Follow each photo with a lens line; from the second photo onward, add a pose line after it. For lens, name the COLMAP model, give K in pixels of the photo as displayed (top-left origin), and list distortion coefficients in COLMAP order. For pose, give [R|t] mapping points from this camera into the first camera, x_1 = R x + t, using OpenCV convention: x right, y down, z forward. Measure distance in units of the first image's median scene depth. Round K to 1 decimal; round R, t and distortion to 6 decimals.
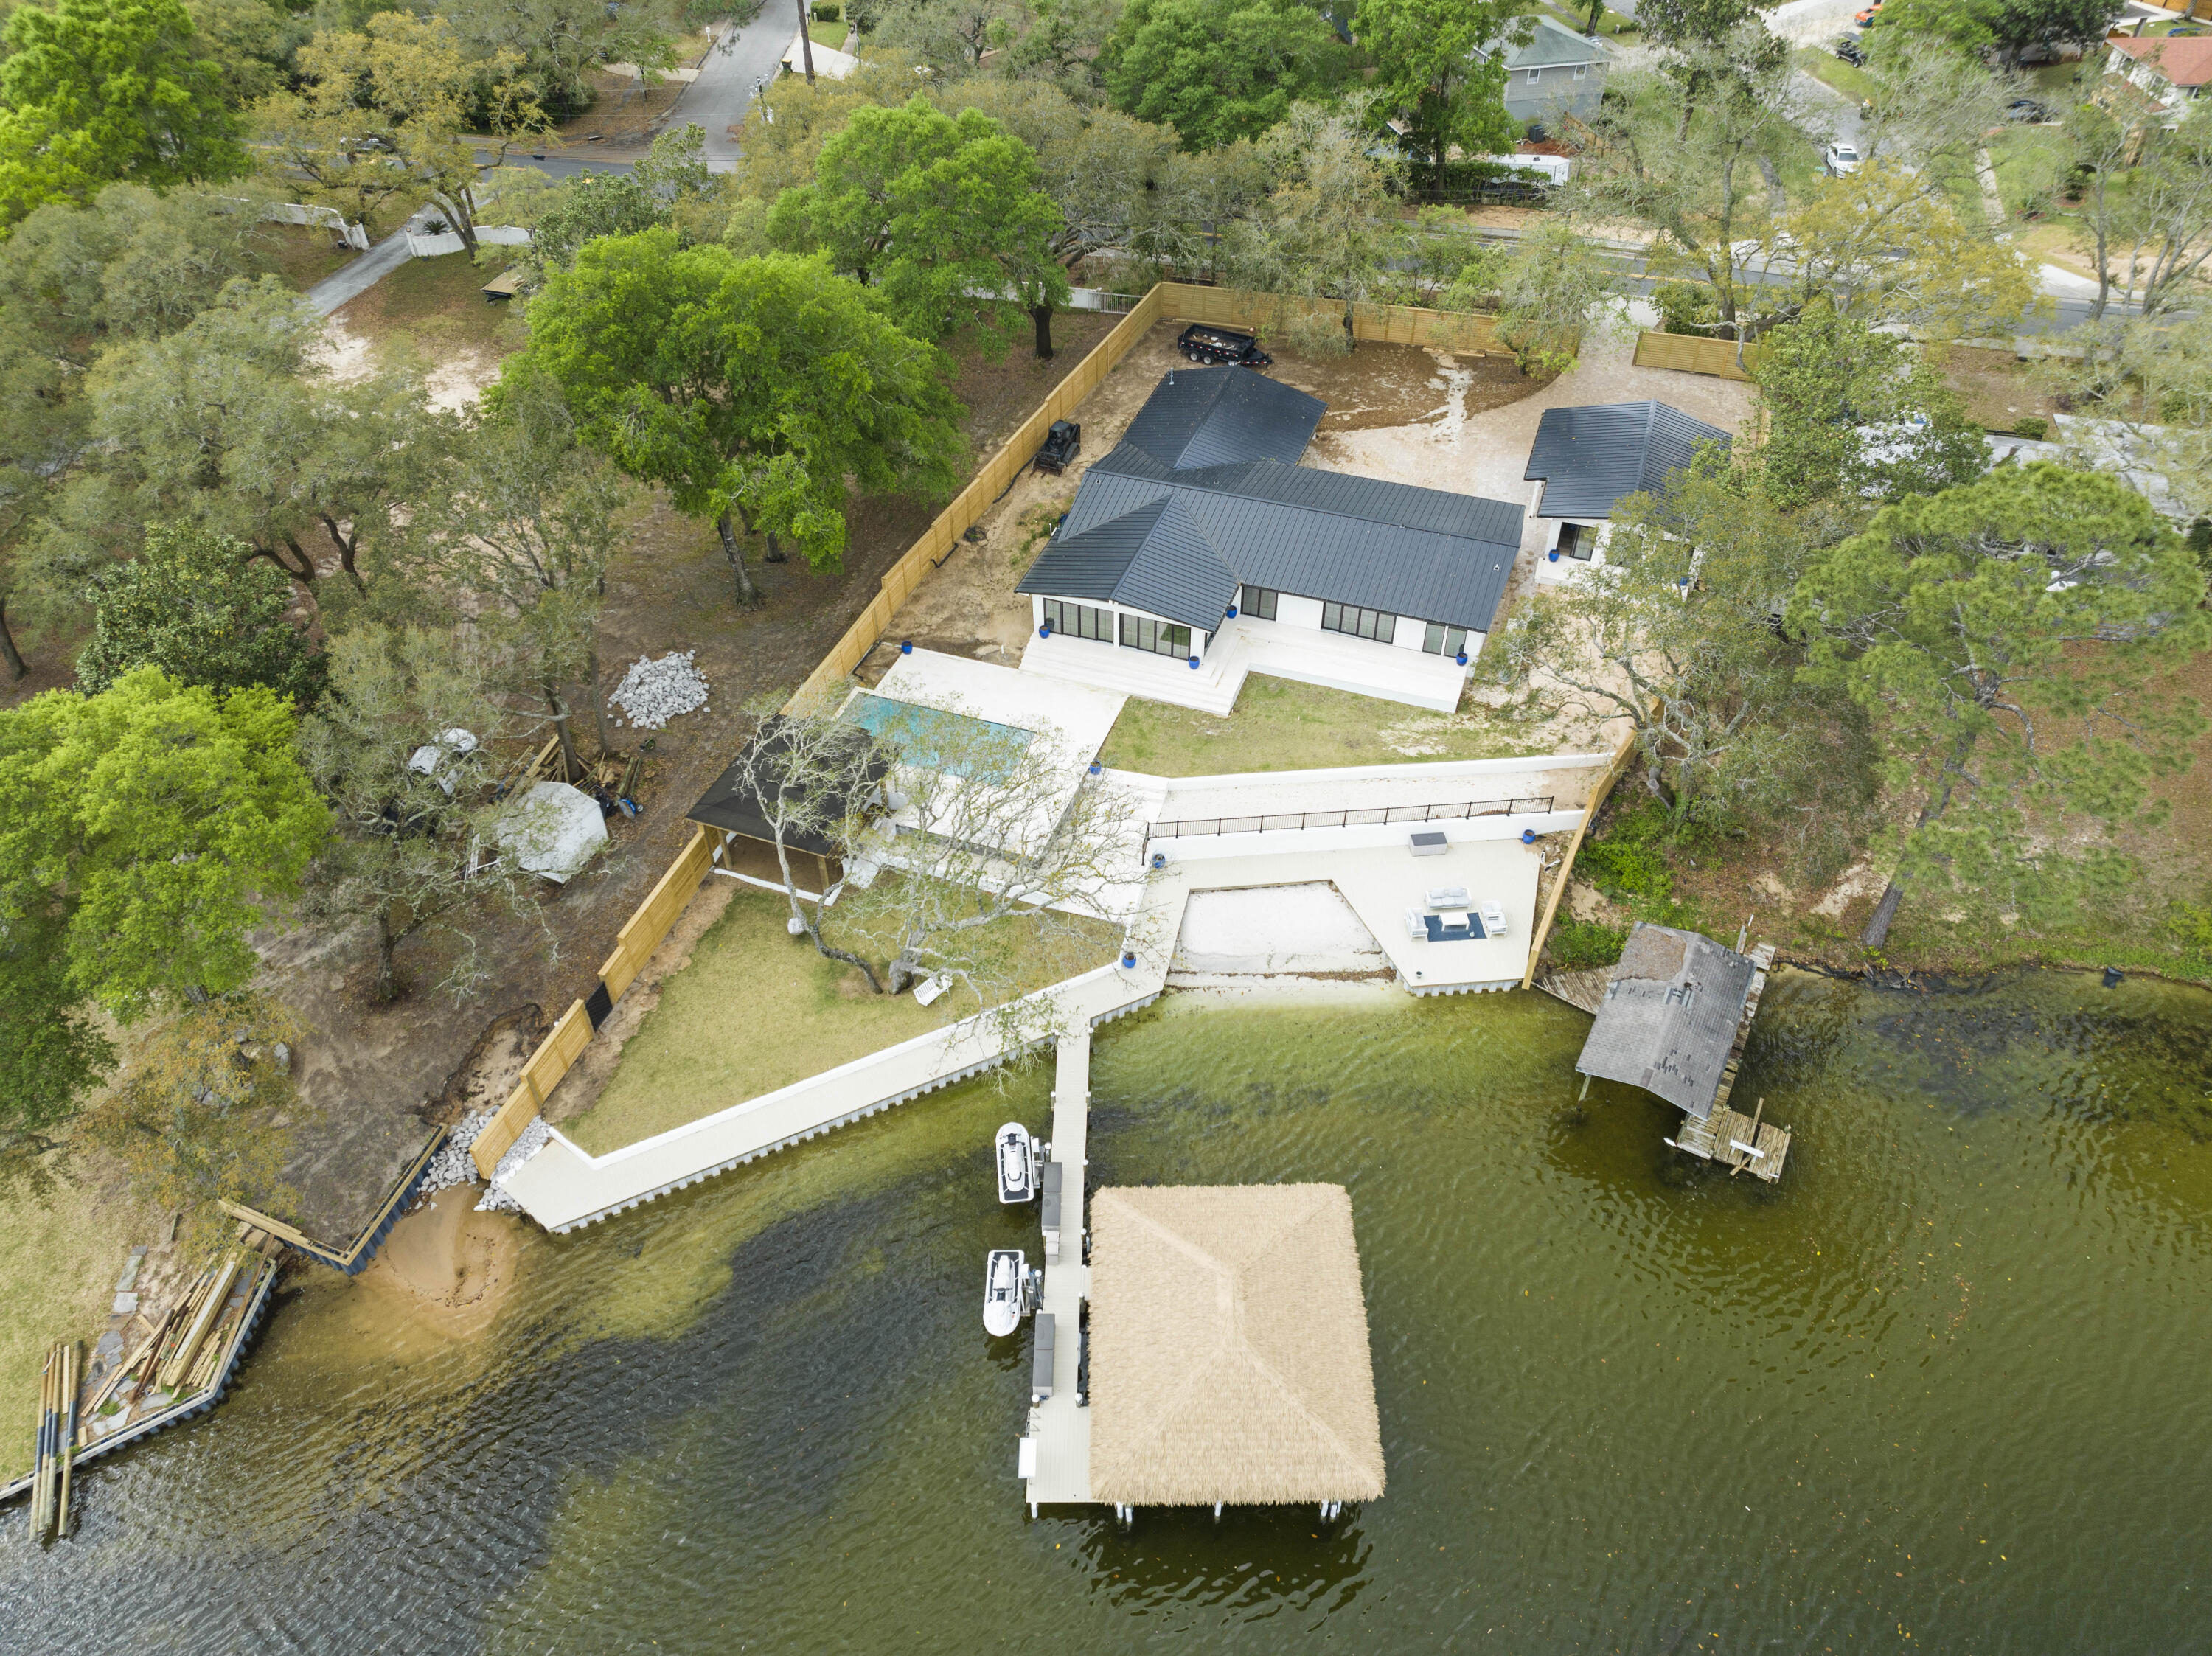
lens RADIAL K [[1533.0, 0, 1106.0], [0, 1533.0, 828.0], [0, 0, 1]] dist [-0.029696, -0.001870]
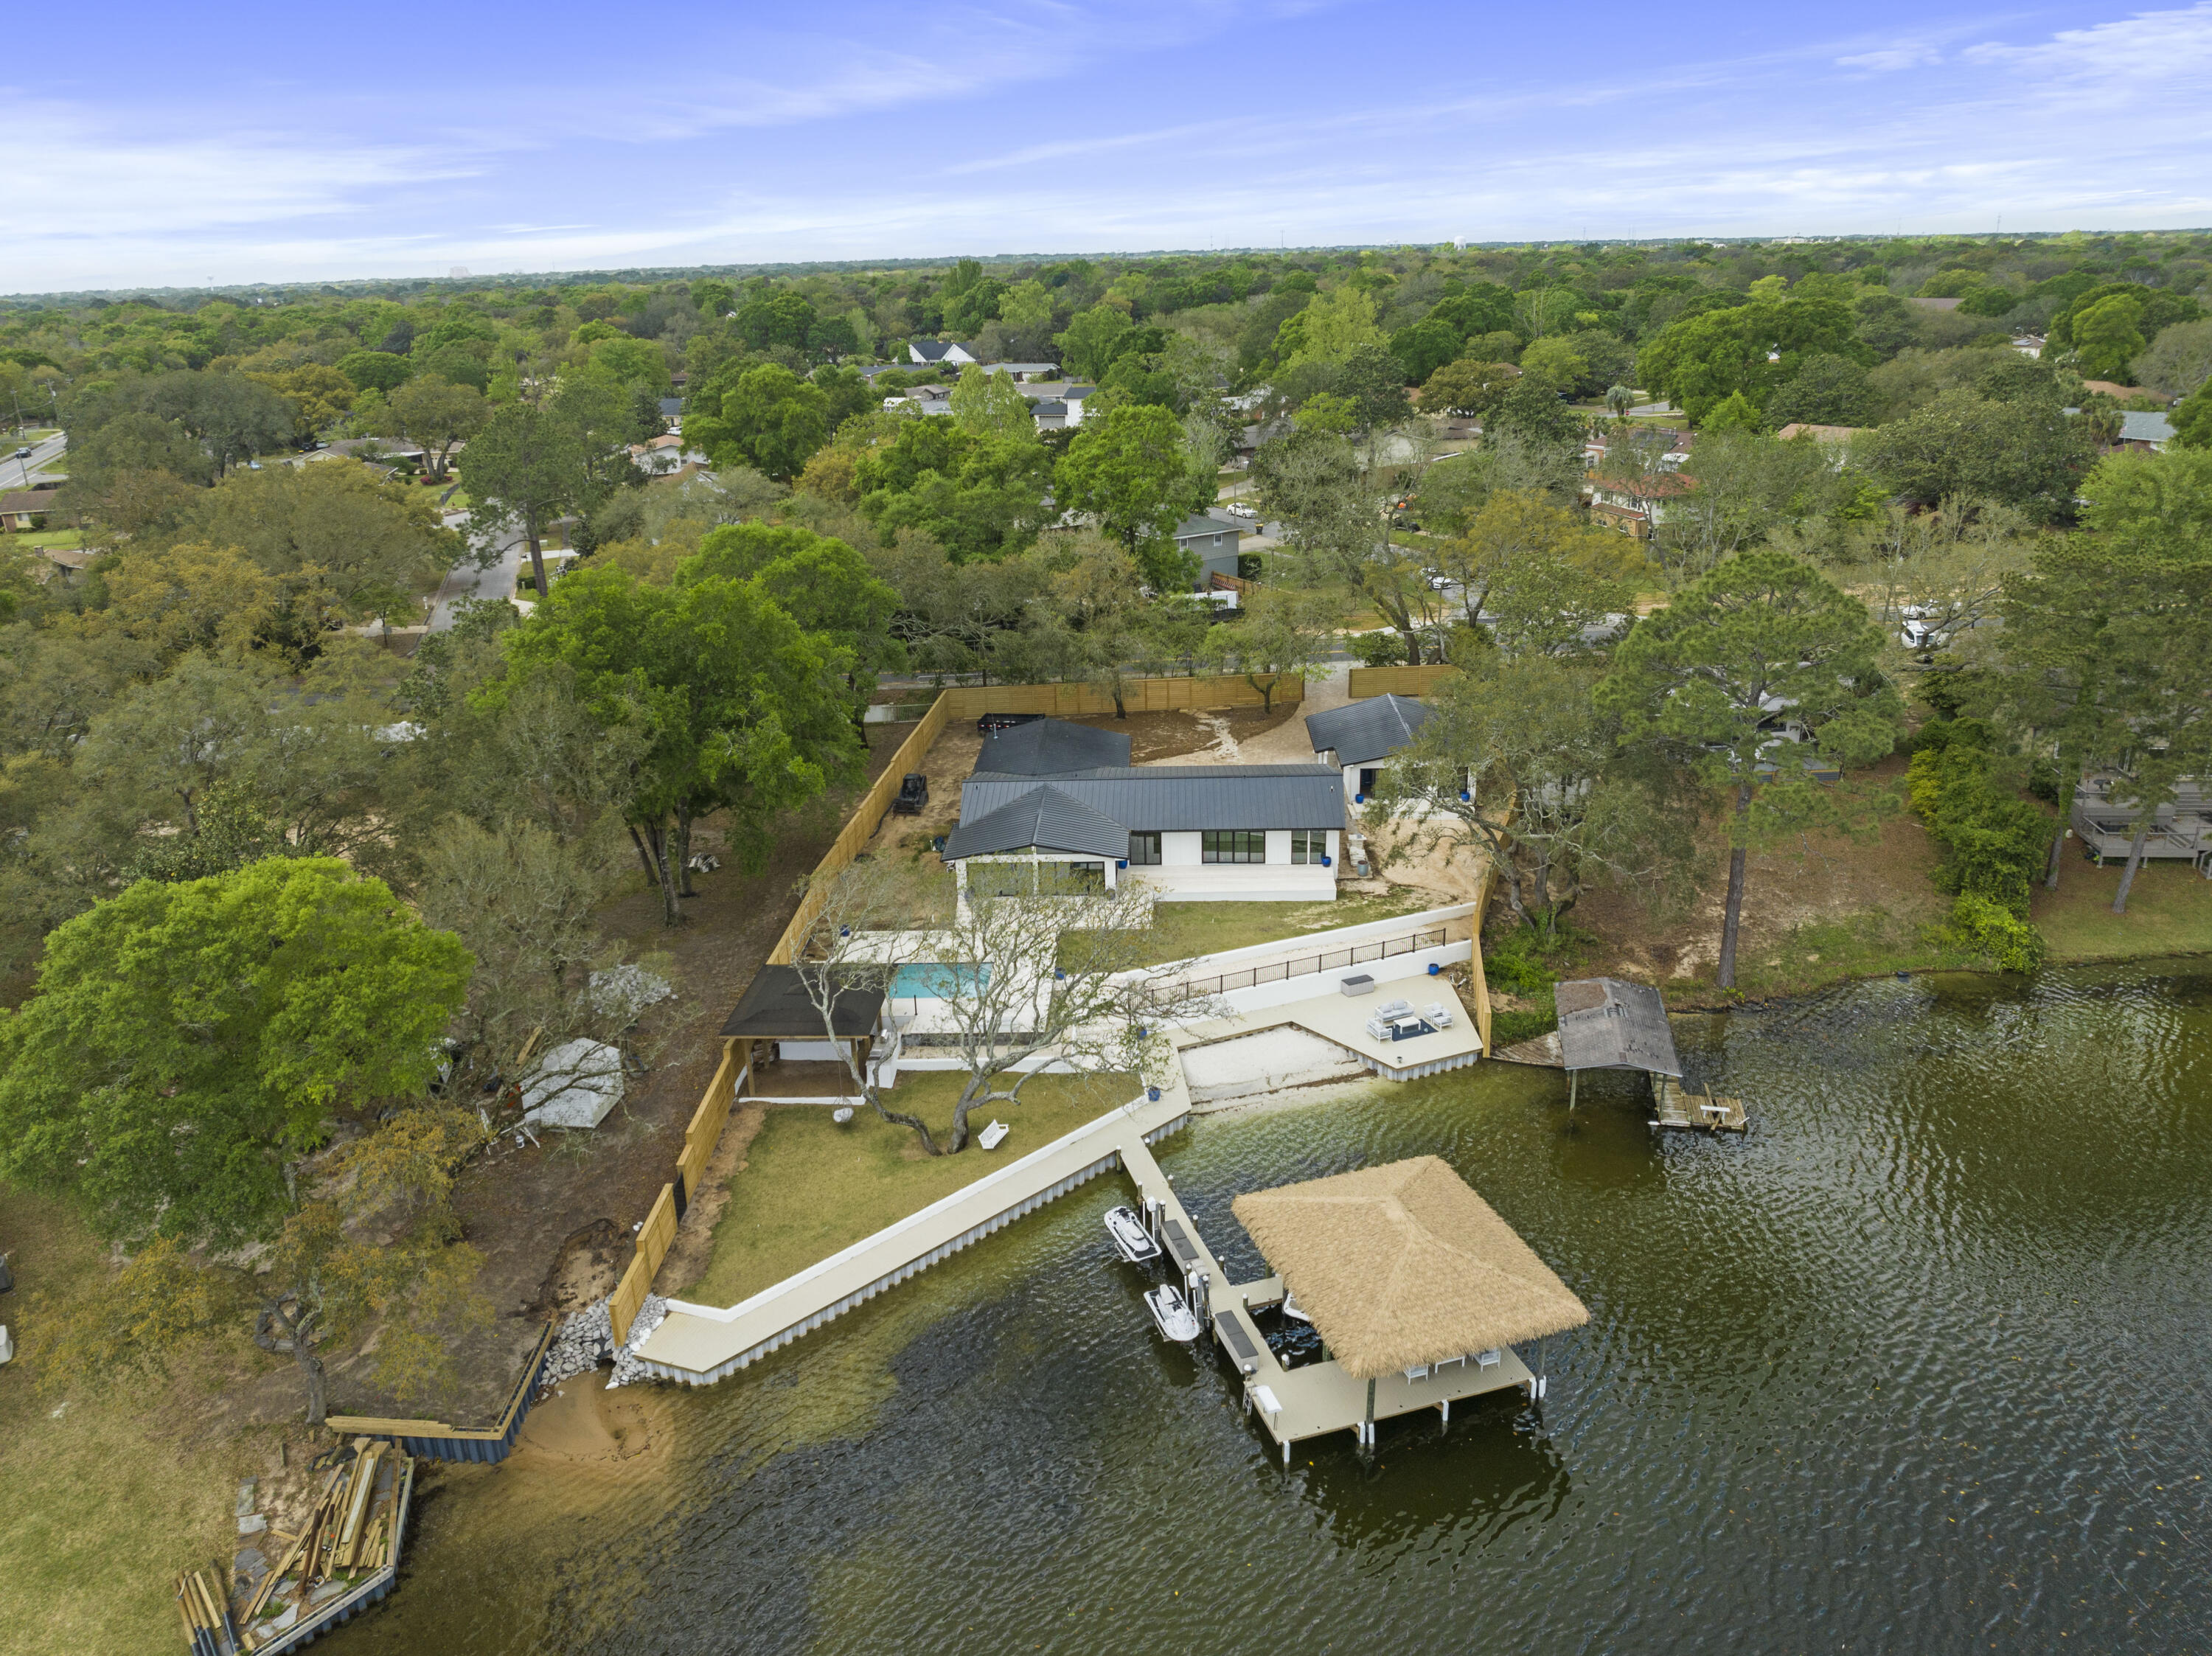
lens RADIAL K [[1611.7, 0, 1106.0], [0, 1611.7, 828.0], [0, 0, 1]] dist [-0.033044, -0.000907]
pose [[0.953387, -0.123915, 0.275132, -0.326940], [0.223847, 0.901872, -0.369484, 0.350963], [-0.202350, 0.413849, 0.887572, -0.091161]]
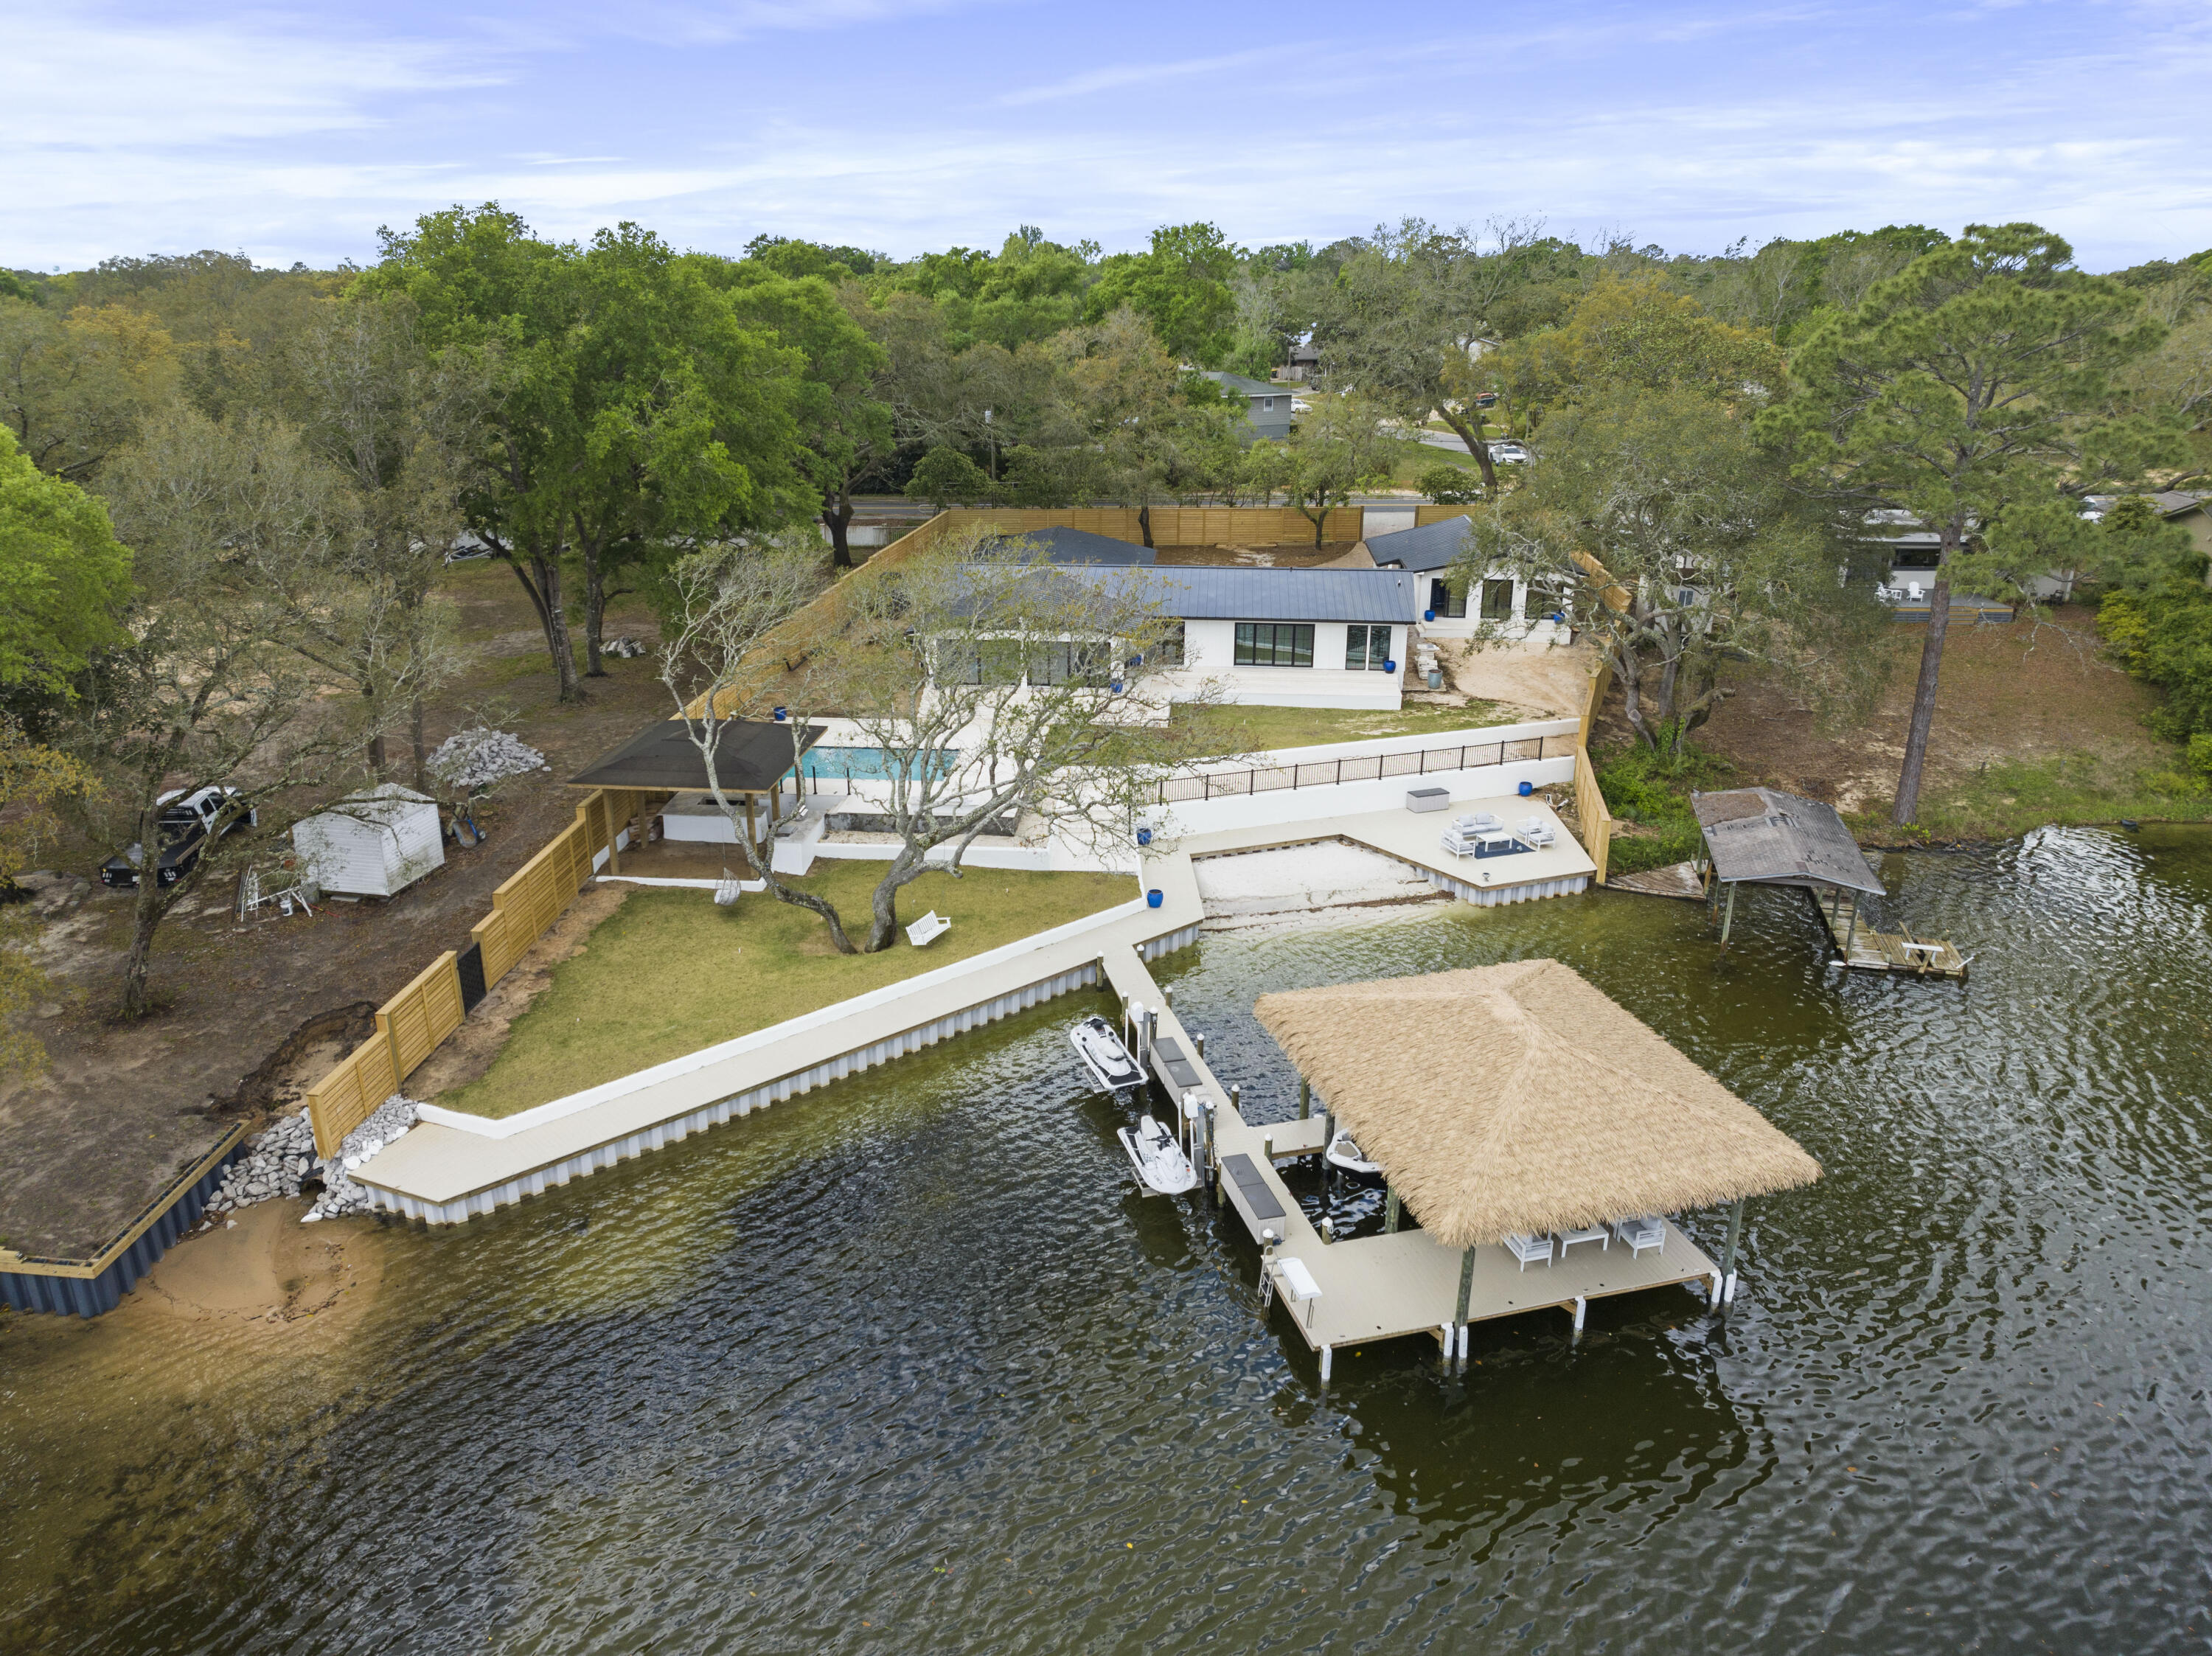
lens RADIAL K [[1545.4, 0, 1106.0], [0, 1545.4, 828.0], [0, 0, 1]] dist [-0.052435, 0.029270]
pose [[0.964727, -0.082984, 0.249833, -0.221446], [0.175189, 0.910740, -0.373981, 0.372813], [-0.196498, 0.404557, 0.893153, 0.281618]]
